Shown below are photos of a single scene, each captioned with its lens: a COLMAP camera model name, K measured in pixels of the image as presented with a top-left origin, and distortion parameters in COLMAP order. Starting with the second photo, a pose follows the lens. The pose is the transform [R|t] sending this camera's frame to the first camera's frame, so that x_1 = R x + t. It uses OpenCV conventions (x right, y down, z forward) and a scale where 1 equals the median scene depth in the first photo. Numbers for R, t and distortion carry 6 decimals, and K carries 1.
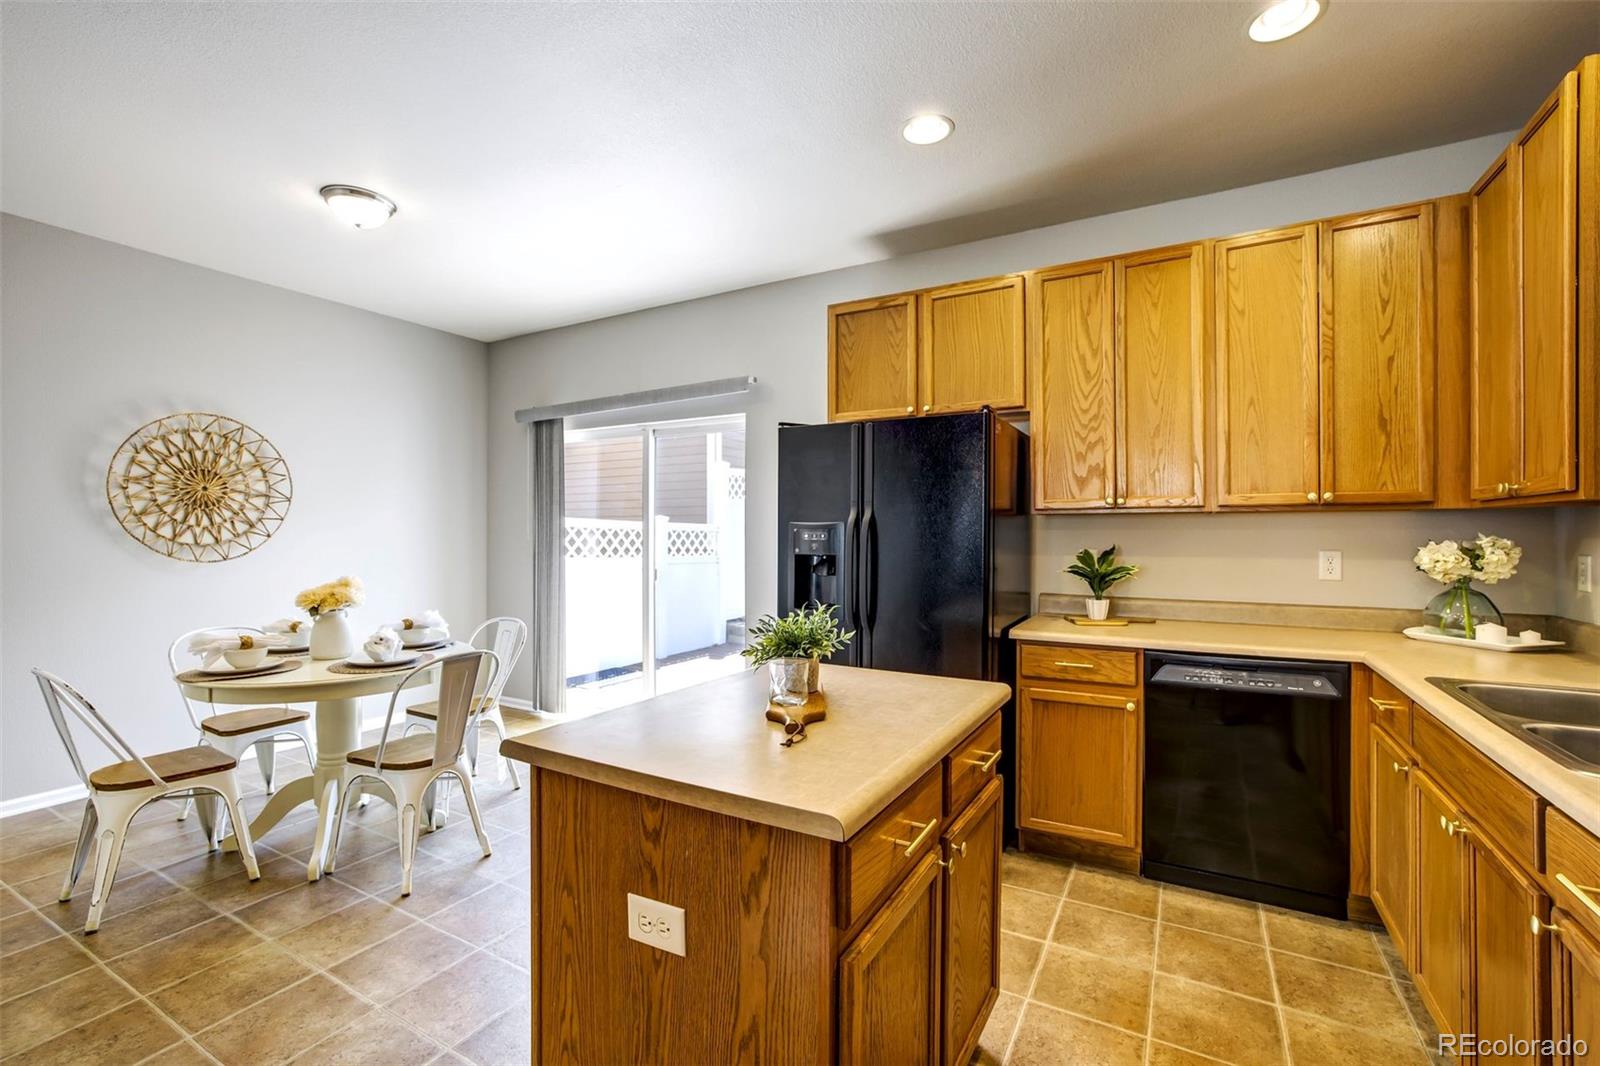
lens RADIAL K [[687.7, 0, 800.2], [0, 687.7, 535.8], [0, 0, 1]] dist [-0.034166, 0.014784]
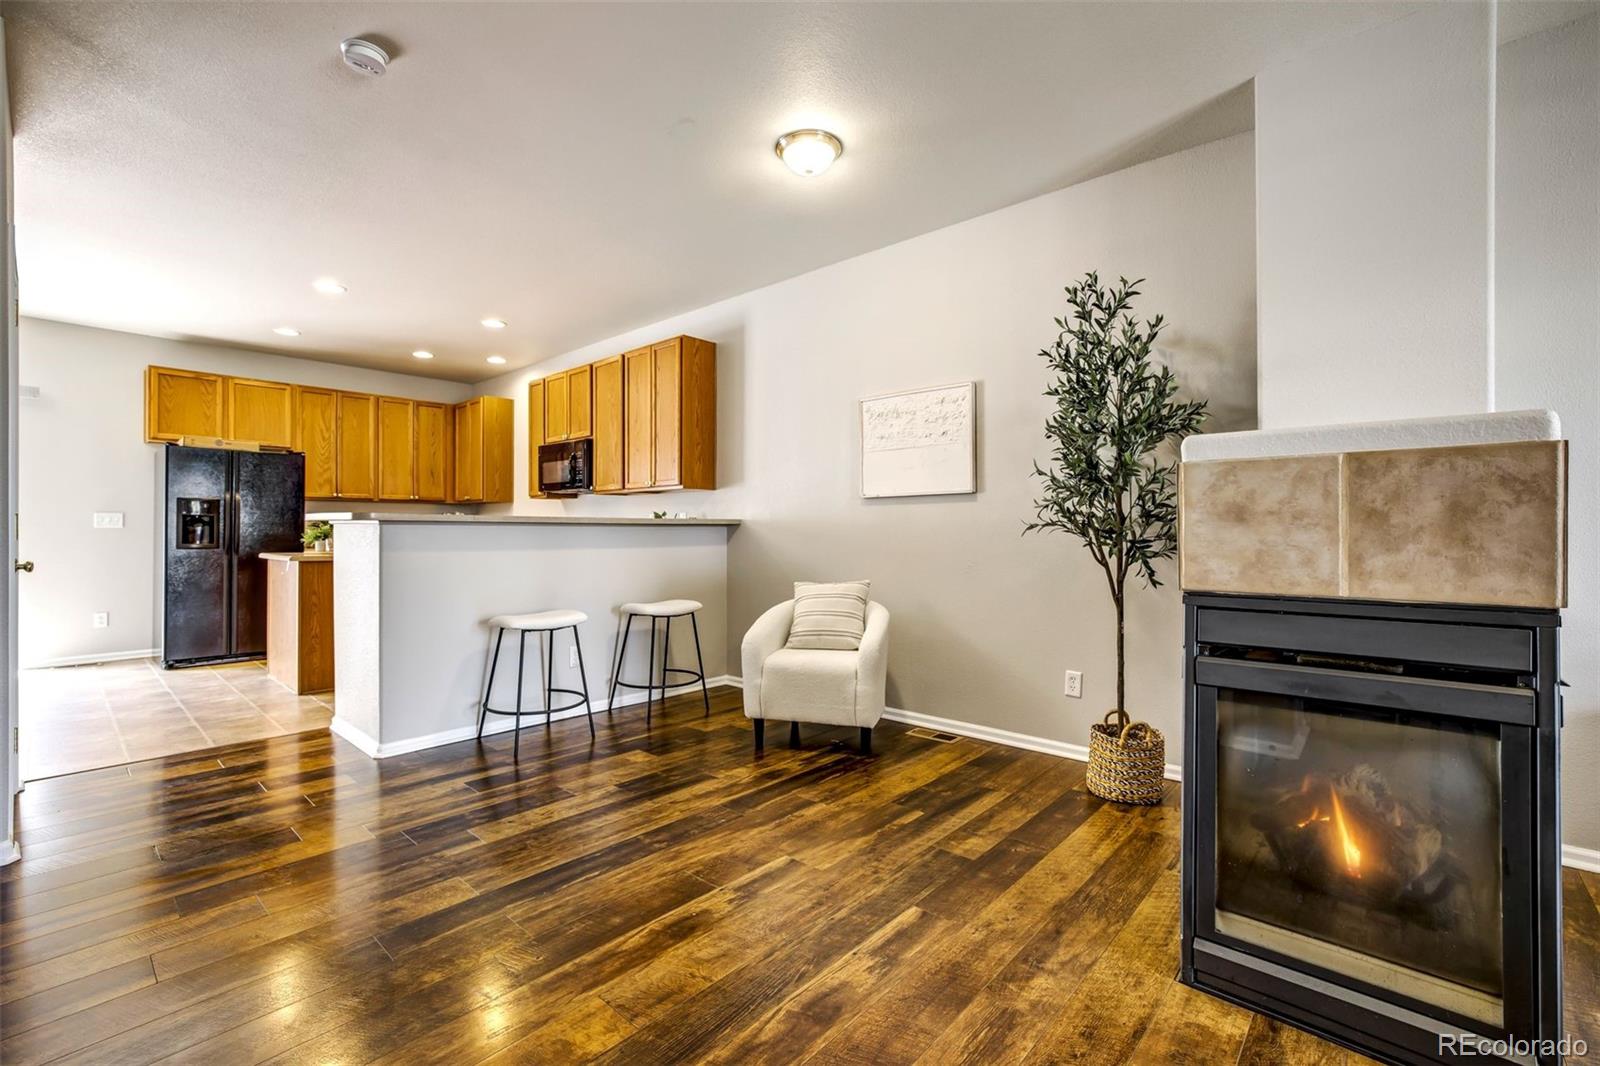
lens RADIAL K [[687.7, 0, 800.2], [0, 687.7, 535.8], [0, 0, 1]] dist [-0.034166, 0.014784]
pose [[0.217065, -0.006387, 0.976136, -1.392656], [0.003715, 0.999977, 0.005717, 0.077171], [-0.976150, 0.002385, 0.217084, -1.001737]]
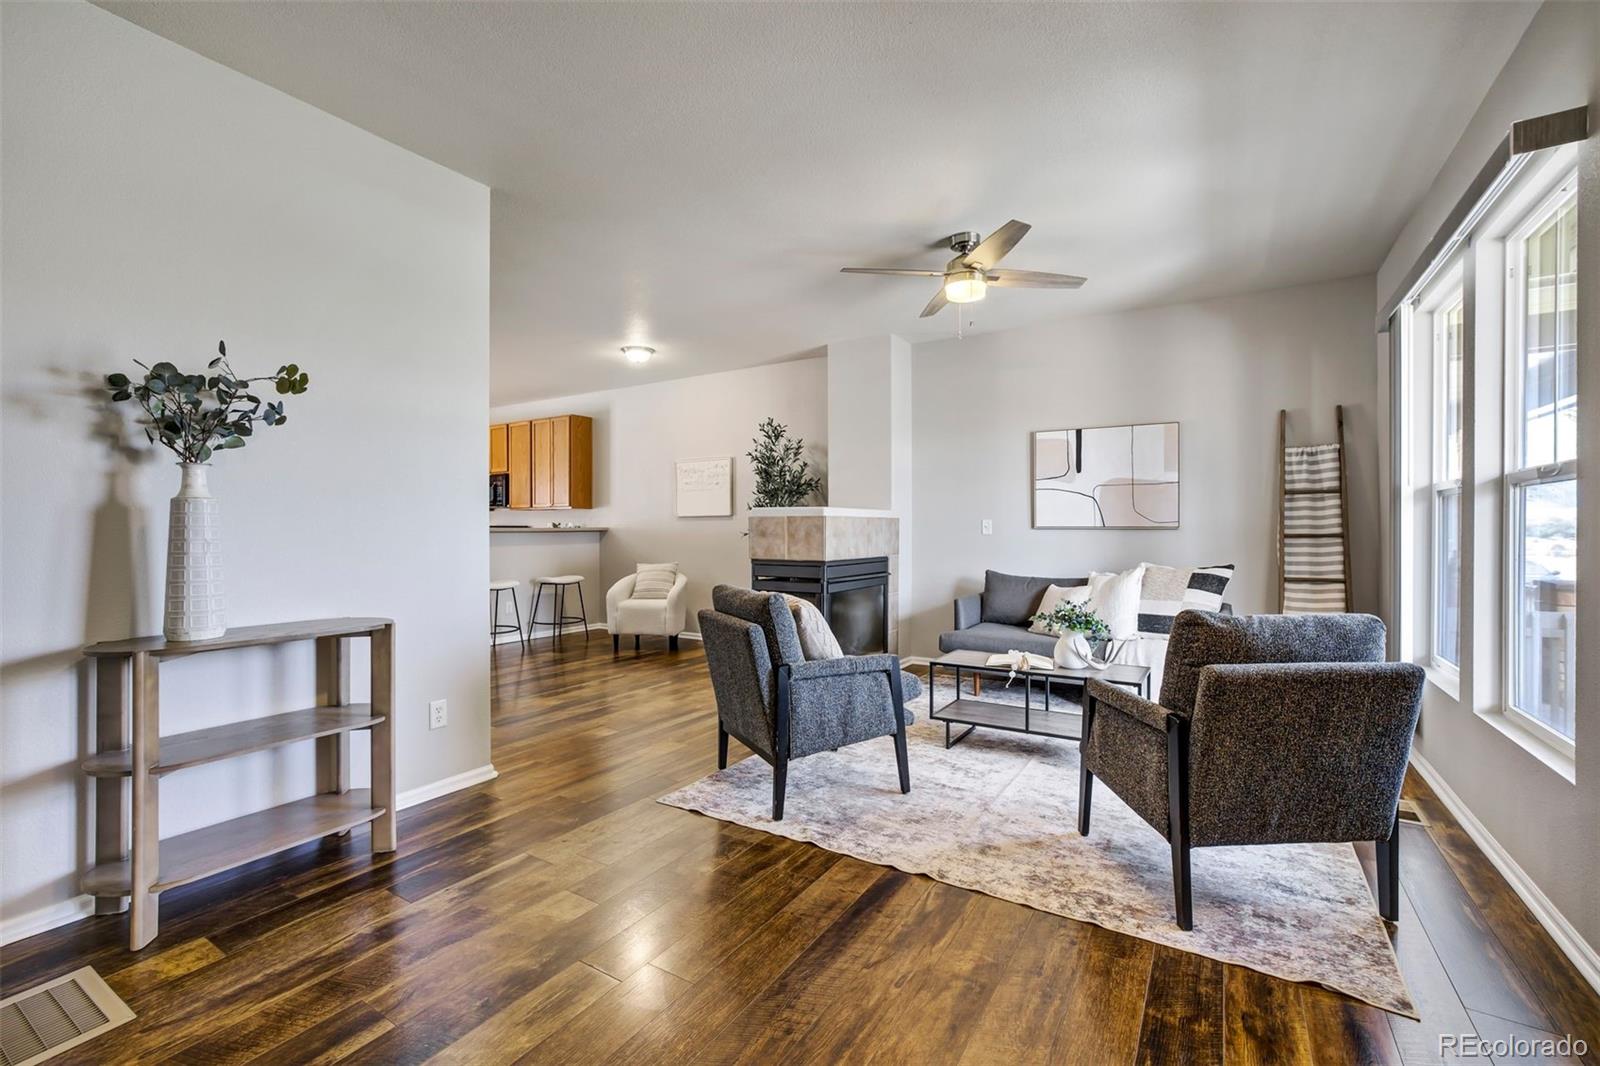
lens RADIAL K [[687.7, 0, 800.2], [0, 687.7, 535.8], [0, 0, 1]] dist [-0.034166, 0.014784]
pose [[0.048596, -0.013509, 0.998727, -2.466491], [0.004147, 0.999903, 0.013323, 0.046830], [-0.998810, 0.003495, 0.048647, -1.388849]]
